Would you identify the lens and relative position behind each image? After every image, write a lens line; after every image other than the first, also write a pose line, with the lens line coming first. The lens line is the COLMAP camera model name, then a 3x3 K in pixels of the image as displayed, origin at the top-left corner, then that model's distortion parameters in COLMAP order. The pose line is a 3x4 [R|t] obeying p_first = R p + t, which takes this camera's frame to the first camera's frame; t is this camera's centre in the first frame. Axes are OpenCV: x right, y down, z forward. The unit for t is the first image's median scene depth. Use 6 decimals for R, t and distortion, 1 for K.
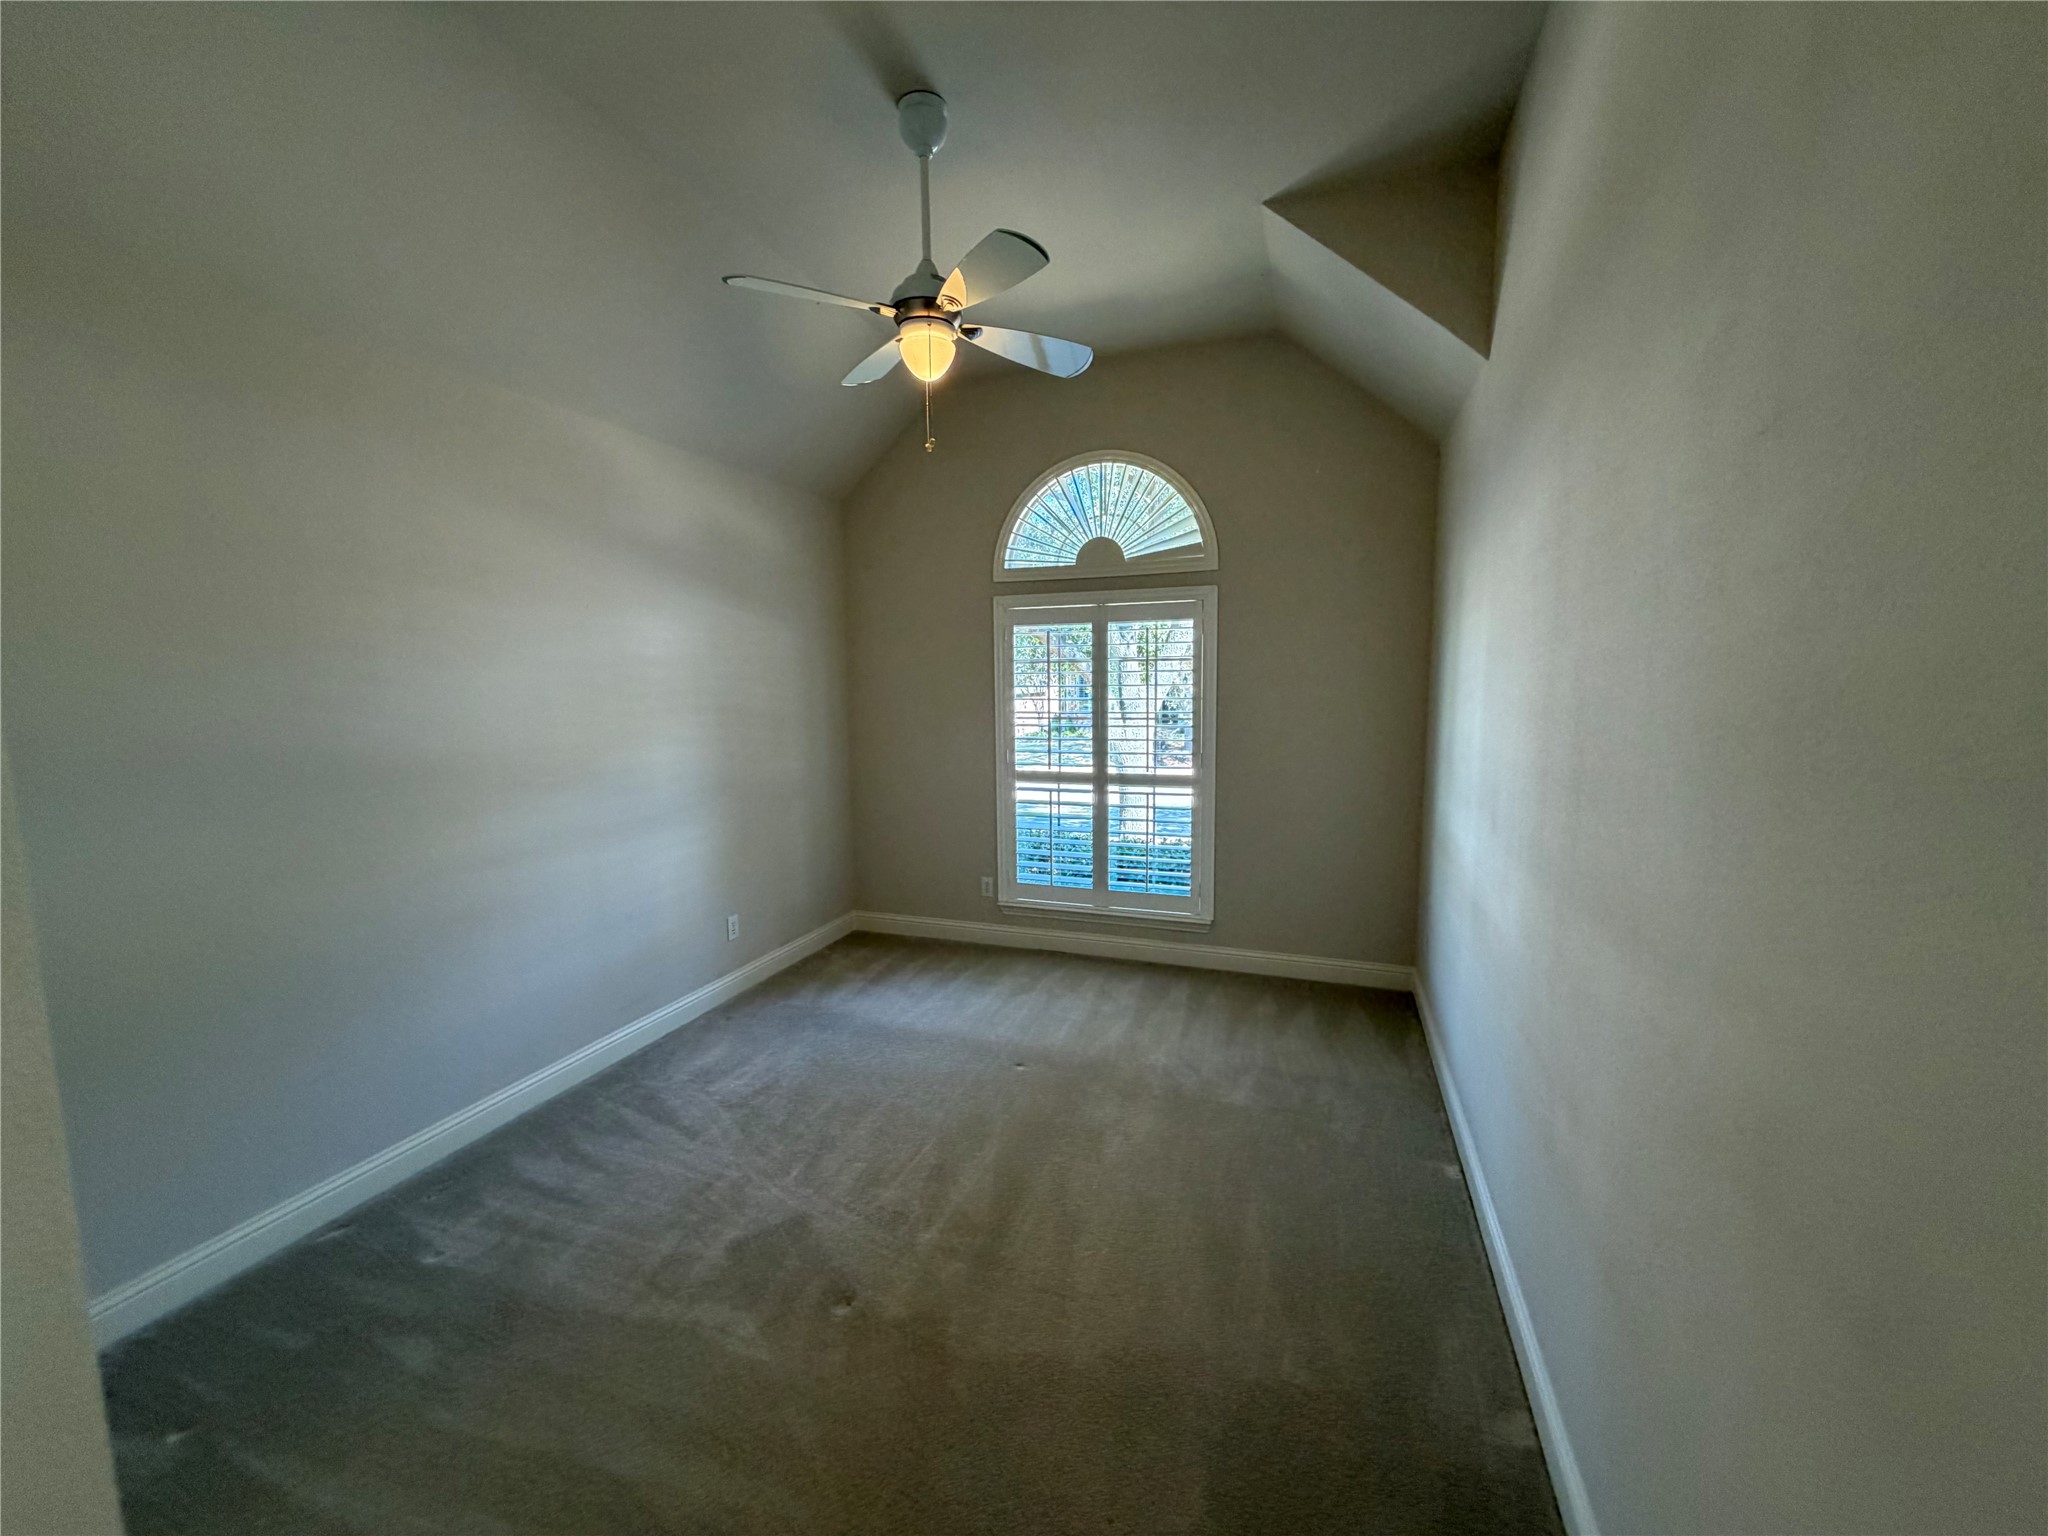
lens RADIAL K [[864.7, 0, 1011.9], [0, 864.7, 778.6], [0, 0, 1]] dist [0.000781, 0.000008]
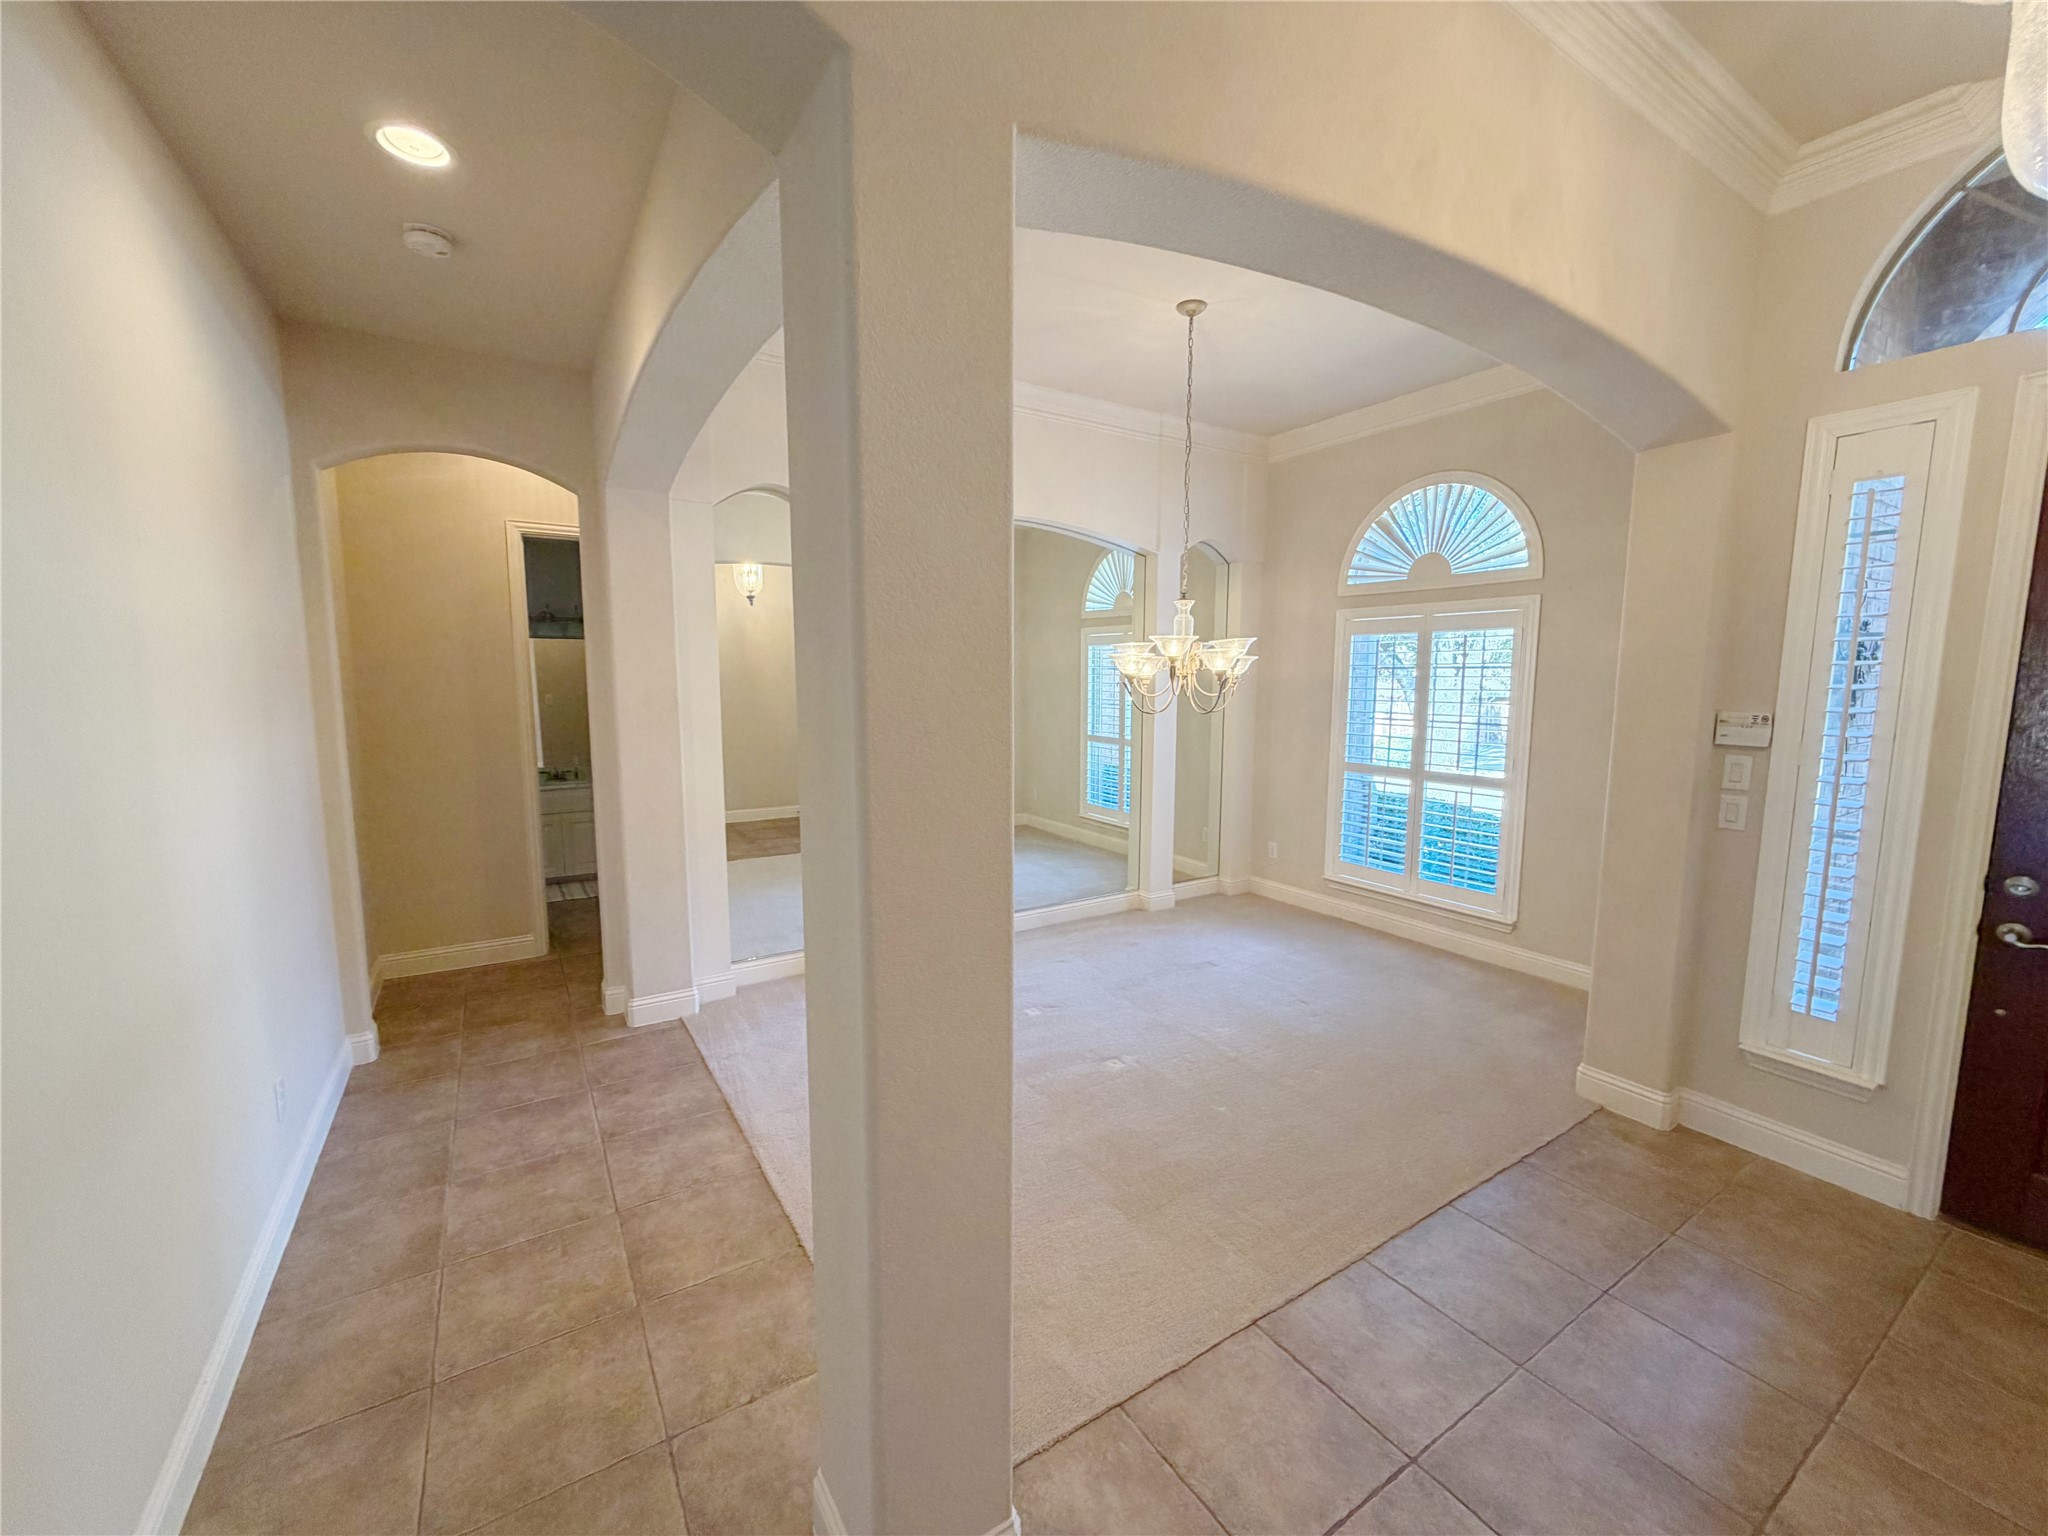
lens RADIAL K [[814.6, 0, 1017.7], [0, 814.6, 769.4], [0, 0, 1]] dist [-0.003864, 0.000837]
pose [[0.796426, 0.084312, -0.598830, 0.326913], [-0.086128, 0.995953, 0.025676, 0.010884], [0.598571, 0.031127, 0.800465, -0.128428]]
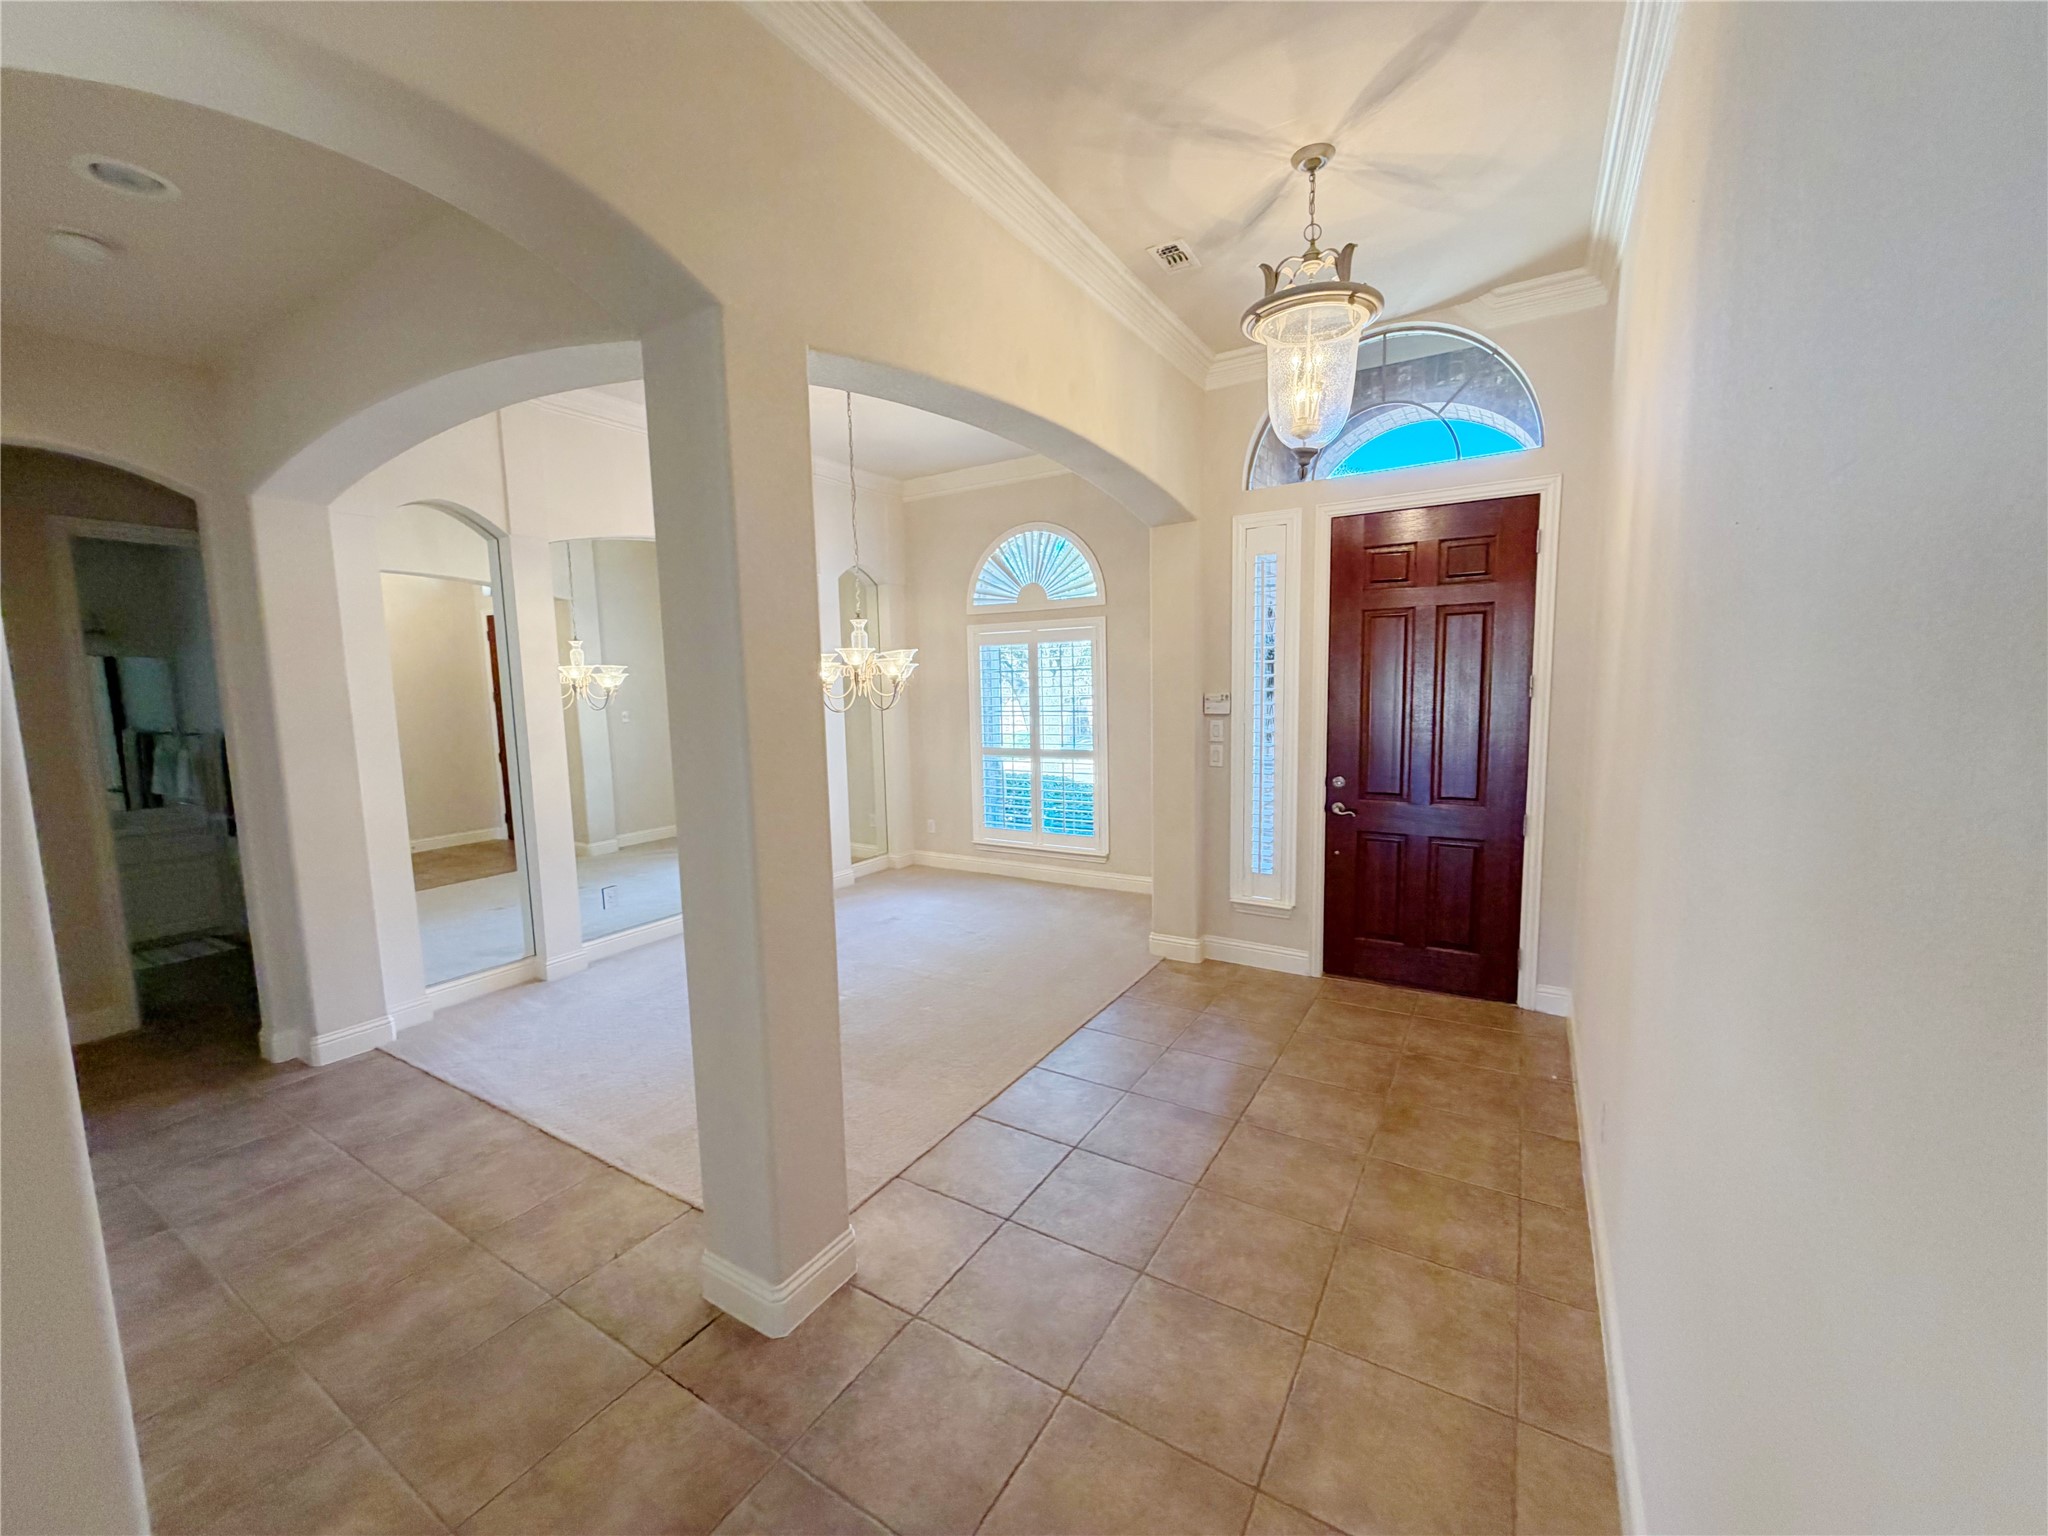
lens RADIAL K [[814.6, 0, 1020.3], [0, 814.6, 774.3], [0, 0, 1]] dist [-0.003864, 0.000837]
pose [[0.980806, 0.011616, -0.194642, 0.351147], [-0.012140, 0.999925, -0.001498, 0.038721], [0.194610, 0.003833, 0.980873, -0.324549]]
